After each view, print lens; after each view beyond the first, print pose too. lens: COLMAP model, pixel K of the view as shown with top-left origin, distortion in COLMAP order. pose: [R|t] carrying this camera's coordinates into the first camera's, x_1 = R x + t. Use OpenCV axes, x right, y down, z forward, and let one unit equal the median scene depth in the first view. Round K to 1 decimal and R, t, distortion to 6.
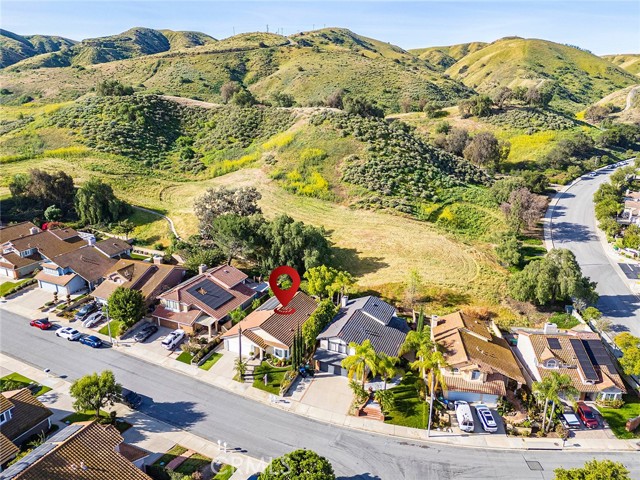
lens RADIAL K [[464.4, 0, 320.6], [0, 464.4, 240.6], [0, 0, 1]] dist [0.064677, -0.059807]
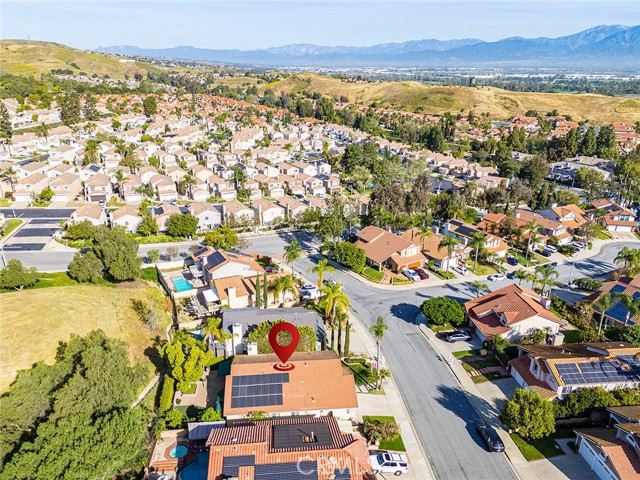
lens RADIAL K [[464.4, 0, 323.3], [0, 464.4, 243.0], [0, 0, 1]] dist [0.064677, -0.059807]
pose [[-0.504769, -0.324856, 0.799798, -0.460721], [0.253624, 0.829795, 0.497107, -0.269702], [-0.825156, 0.453773, -0.336464, 0.758161]]
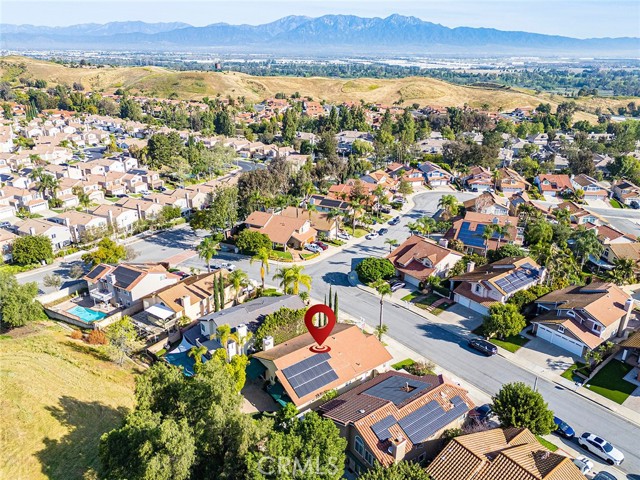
lens RADIAL K [[464.4, 0, 323.4], [0, 464.4, 240.0], [0, 0, 1]] dist [0.064677, -0.059807]
pose [[-0.882309, -0.198390, 0.426817, -0.275523], [0.122526, 0.778748, 0.615255, -0.336288], [-0.454444, 0.595141, -0.662788, 0.966591]]
